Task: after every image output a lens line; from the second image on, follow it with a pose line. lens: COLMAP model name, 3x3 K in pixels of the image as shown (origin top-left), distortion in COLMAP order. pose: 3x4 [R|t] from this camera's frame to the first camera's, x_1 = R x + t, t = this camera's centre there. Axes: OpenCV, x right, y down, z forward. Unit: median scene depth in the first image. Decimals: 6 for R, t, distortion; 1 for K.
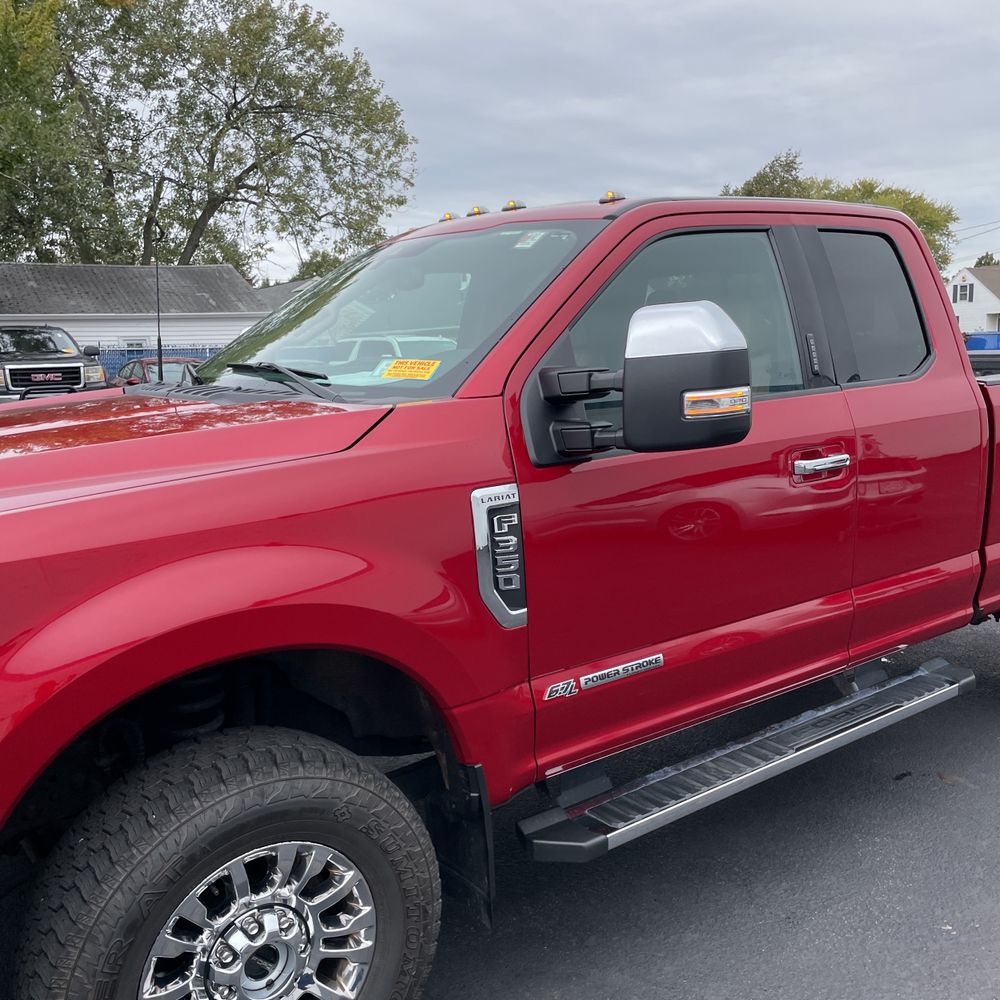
lens RADIAL K [[1017.1, 0, 511.6], [0, 1017.1, 501.0], [0, 0, 1]] dist [0.035585, 0.000000]
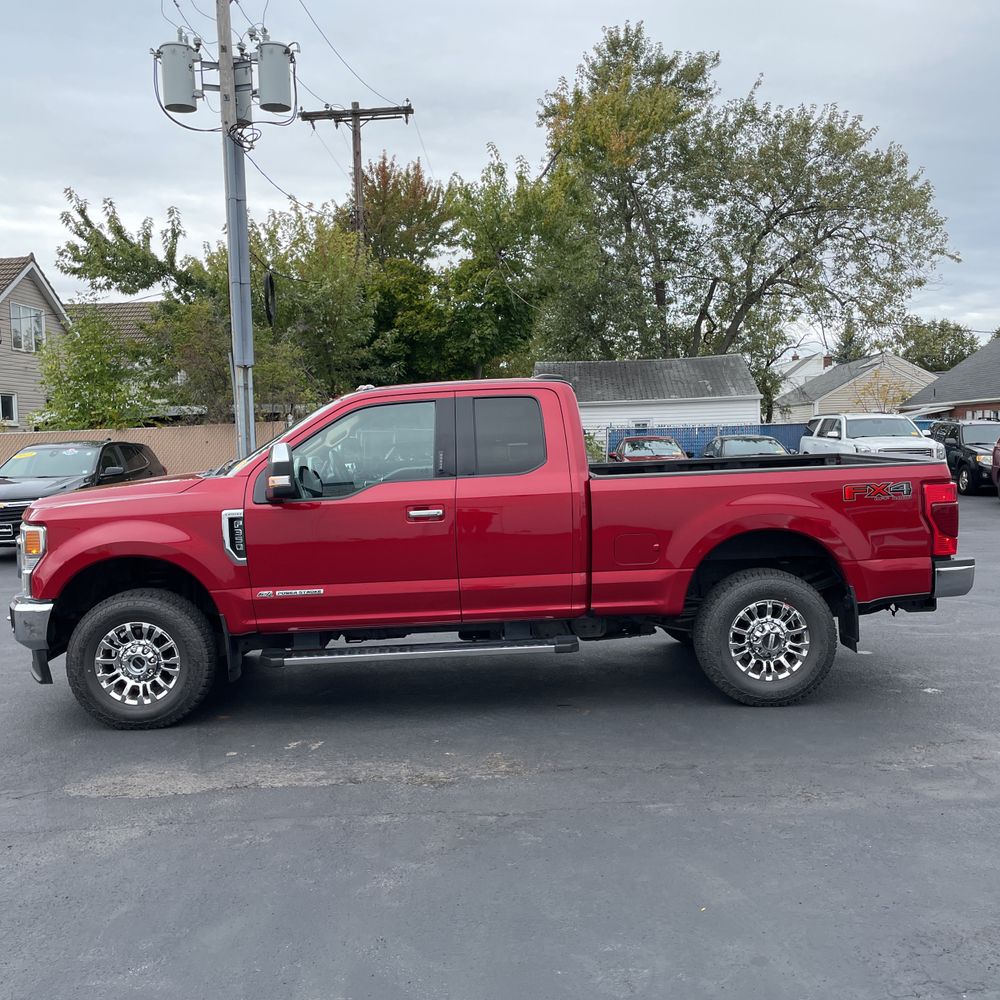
lens RADIAL K [[1017.1, 0, 507.1], [0, 1017.1, 499.1], [0, 0, 1]] dist [0.035585, 0.000000]
pose [[0.812831, 0.044063, -0.580830, 0.204886], [-0.083818, 0.995605, -0.041768, 0.000837], [0.576437, 0.082634, 0.812952, -0.073688]]
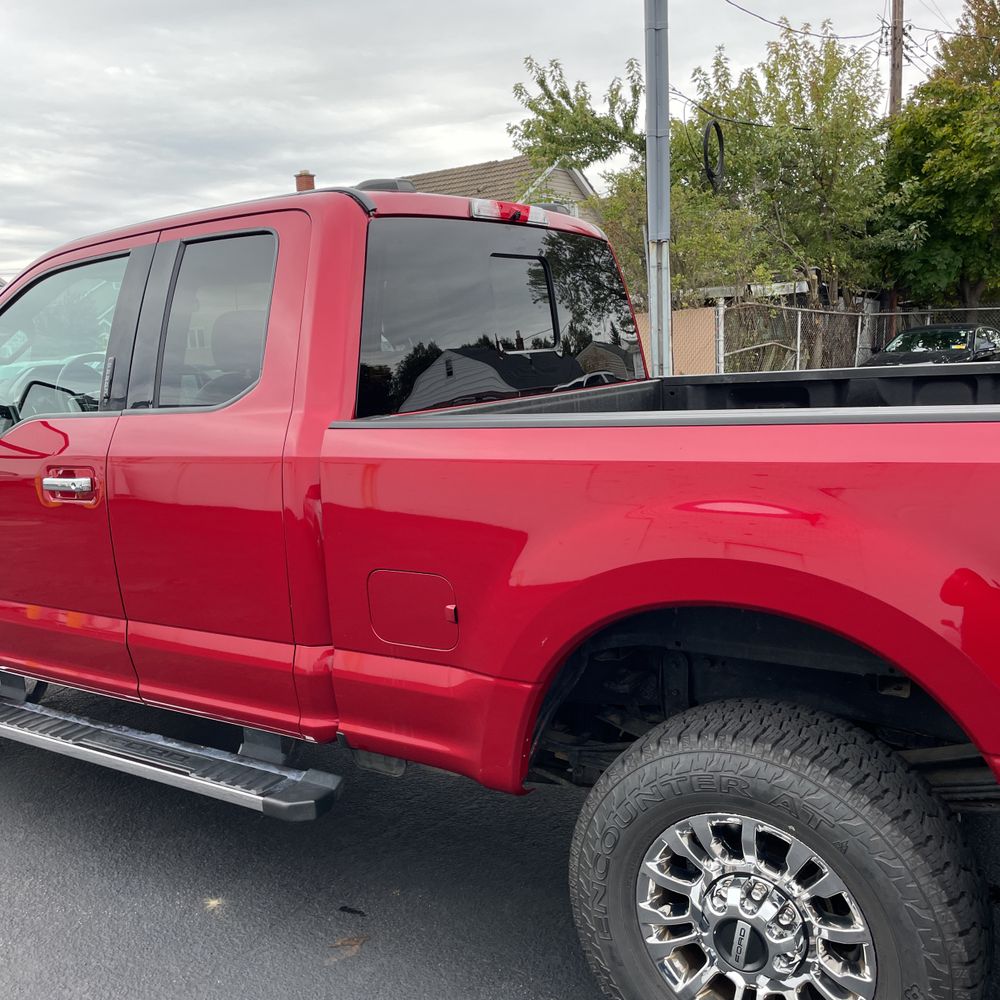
lens RADIAL K [[1017.1, 0, 496.8], [0, 1017.1, 502.8], [0, 0, 1]] dist [0.035585, 0.000000]
pose [[0.323526, 0.157365, -0.933042, 0.177311], [-0.107054, 0.985830, 0.129147, -0.024883], [0.940144, 0.058104, 0.335788, 0.132023]]
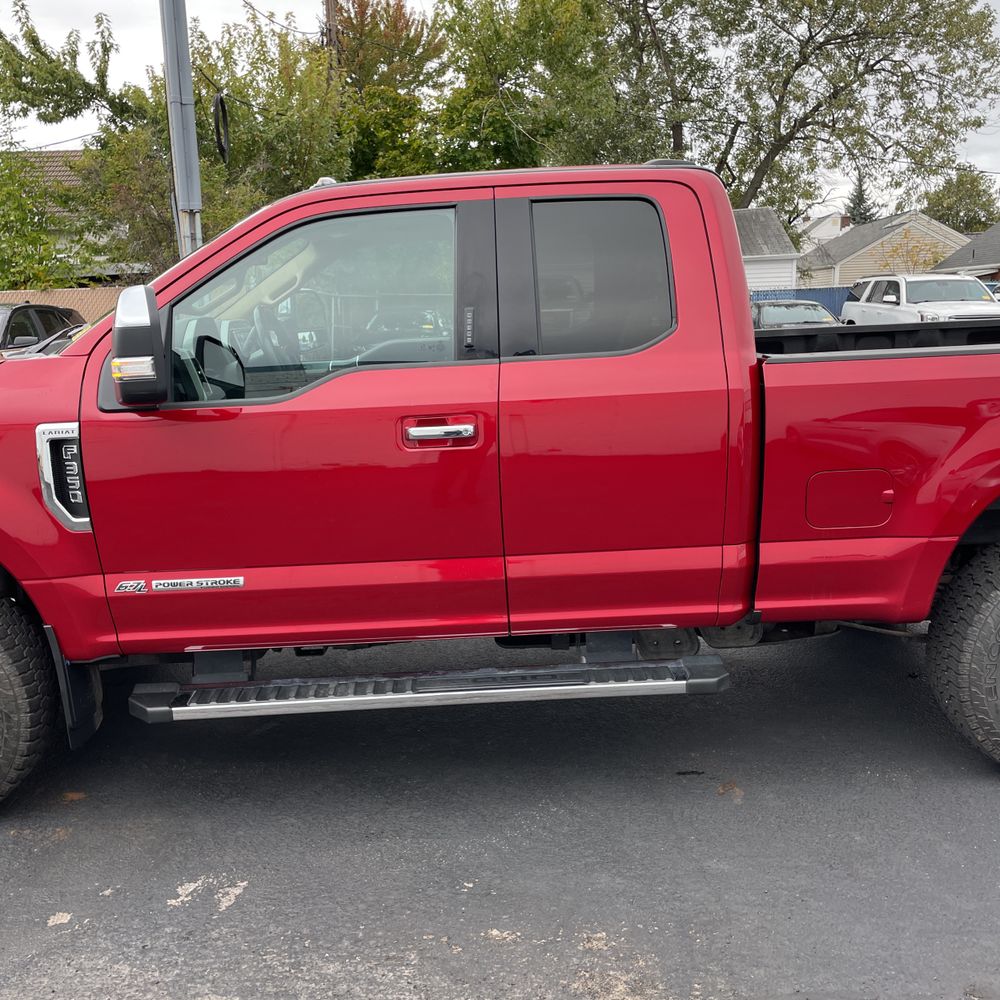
lens RADIAL K [[1017.1, 0, 502.2], [0, 1017.1, 496.6], [0, 0, 1]] dist [0.035585, 0.000000]
pose [[0.818474, 0.115007, -0.562916, 0.119473], [-0.084379, 0.993199, 0.080229, -0.007452], [0.568314, -0.018167, 0.822611, 0.021076]]
